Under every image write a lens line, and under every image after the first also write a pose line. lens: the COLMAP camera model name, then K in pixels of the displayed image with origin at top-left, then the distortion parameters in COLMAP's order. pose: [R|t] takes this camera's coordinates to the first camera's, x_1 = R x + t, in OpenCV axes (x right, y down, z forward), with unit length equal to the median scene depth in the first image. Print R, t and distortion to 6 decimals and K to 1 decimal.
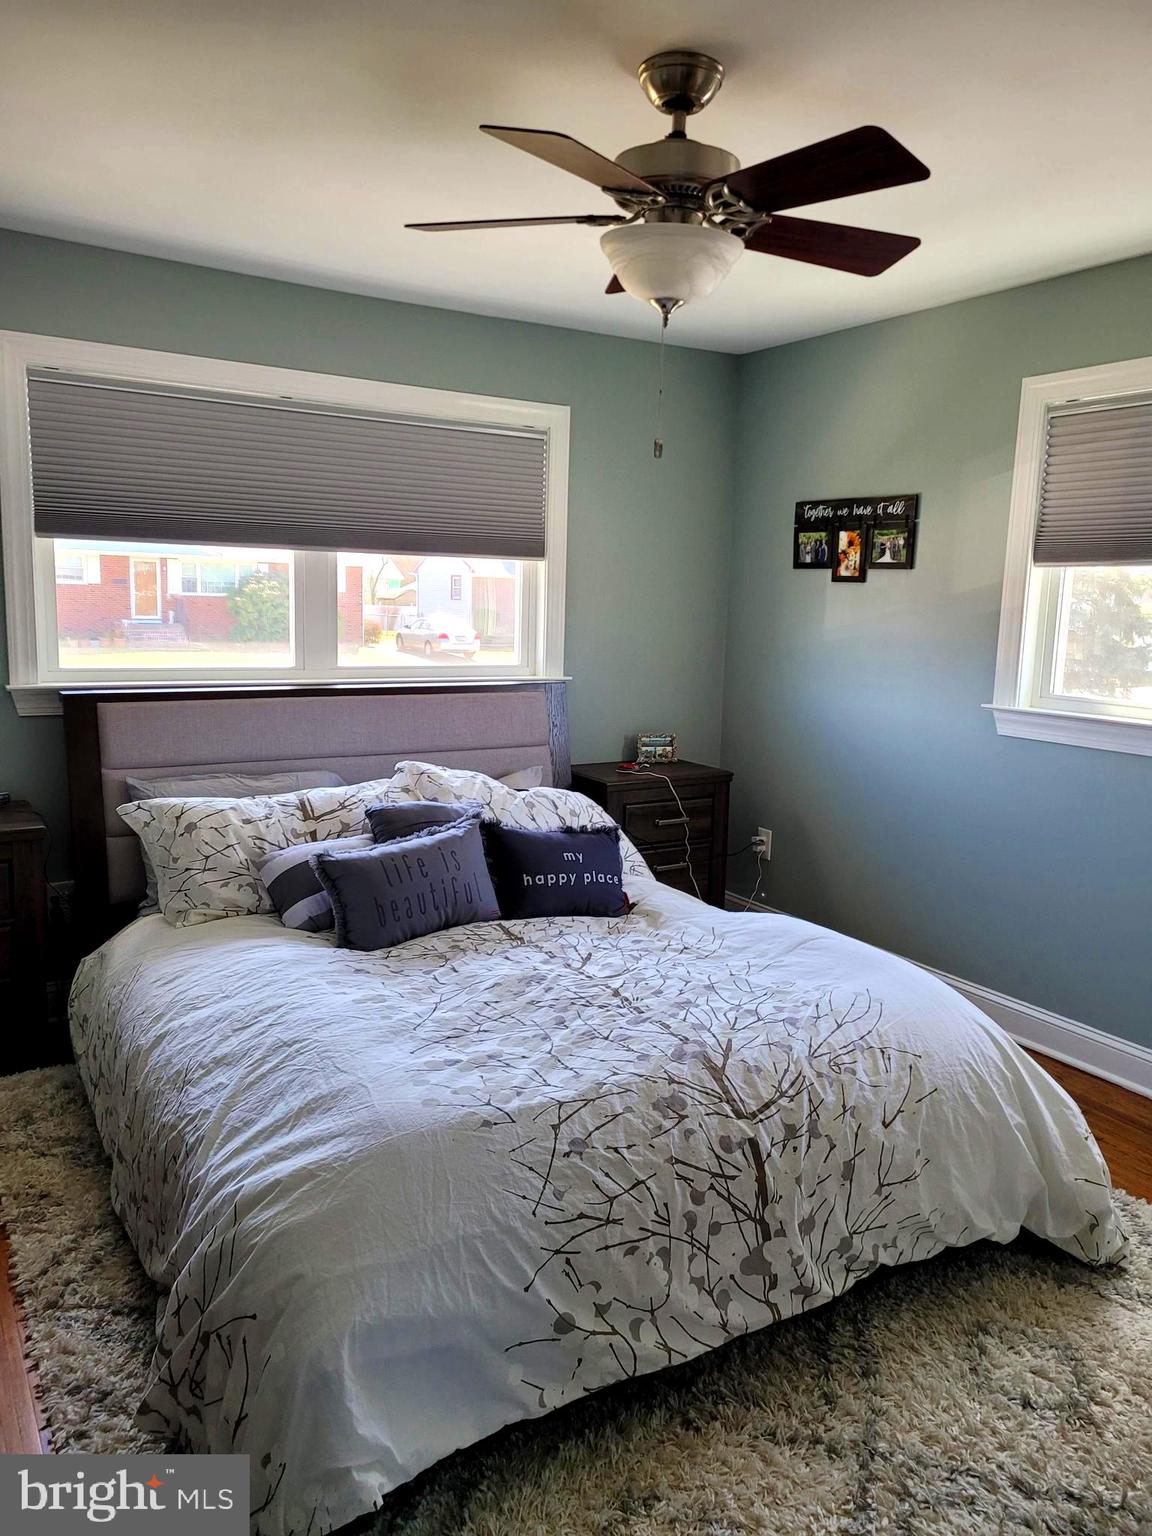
lens RADIAL K [[1136.7, 0, 588.0], [0, 1136.7, 764.1], [0, 0, 1]] dist [0.048966, -0.007273]
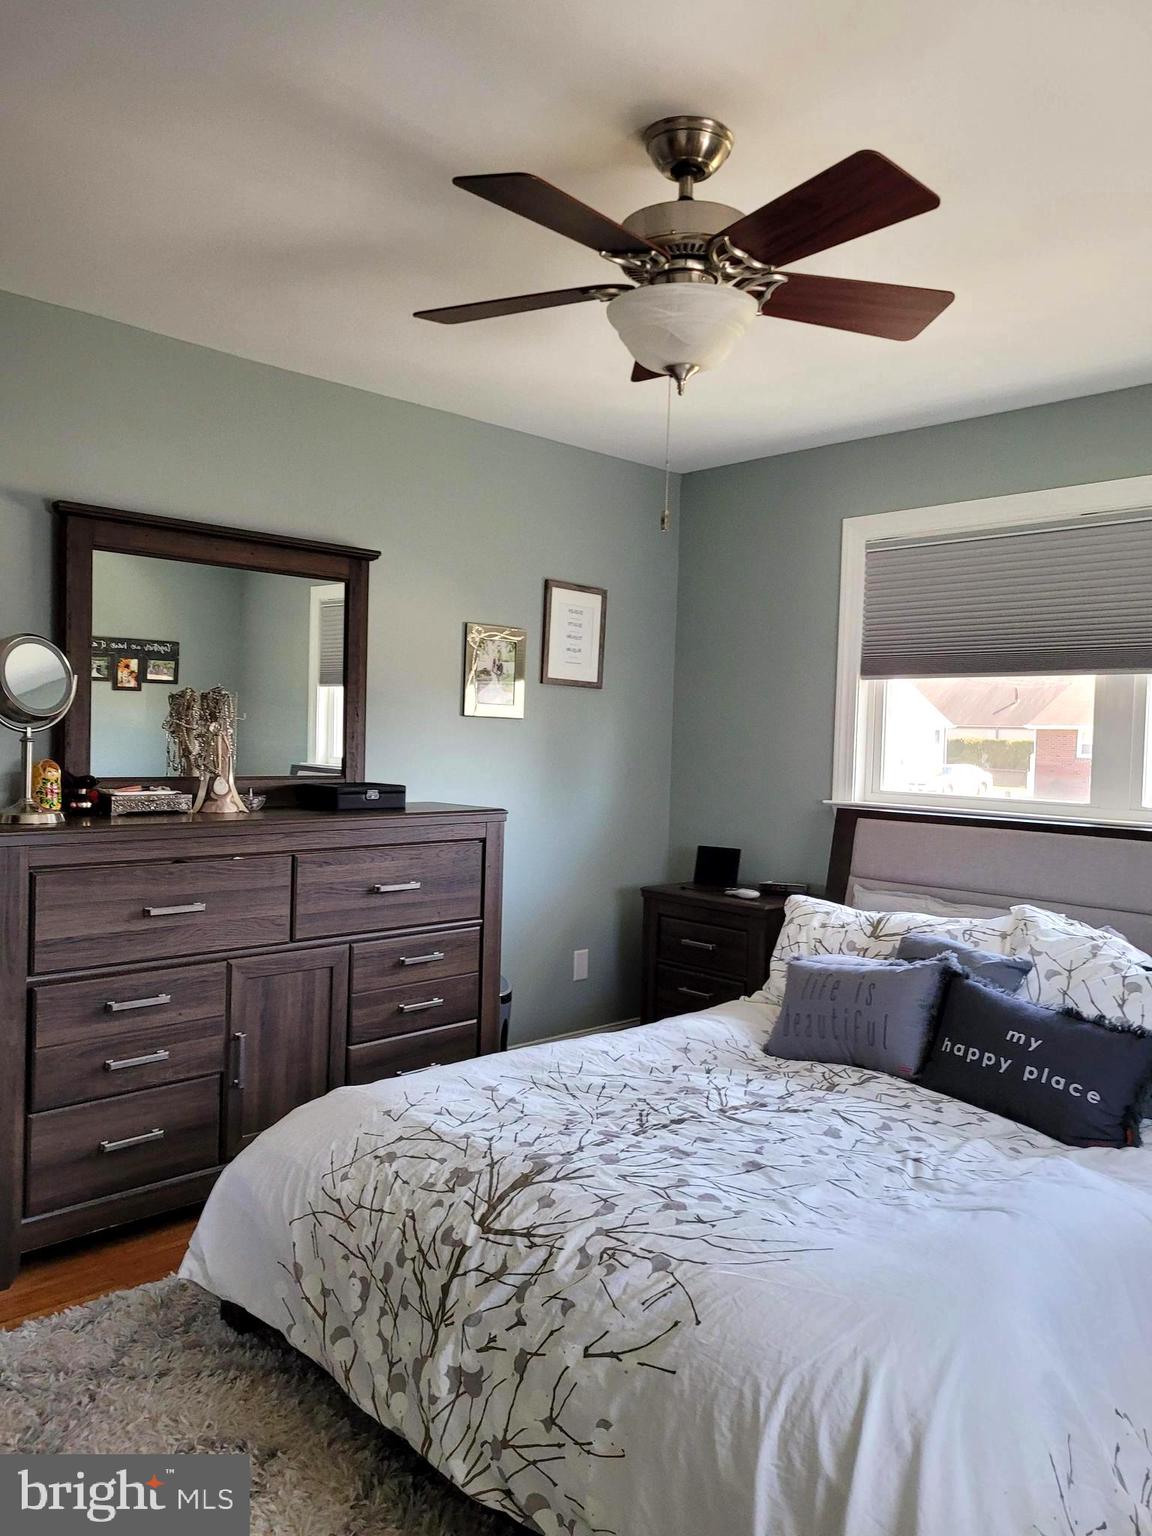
lens RADIAL K [[1136.7, 0, 580.3], [0, 1136.7, 776.1], [0, 0, 1]] dist [0.048966, -0.007273]
pose [[0.204093, 0.014137, -0.978849, 0.941367], [-0.170339, 0.985156, -0.021288, -0.034453], [0.964018, 0.171081, 0.203471, 0.749555]]
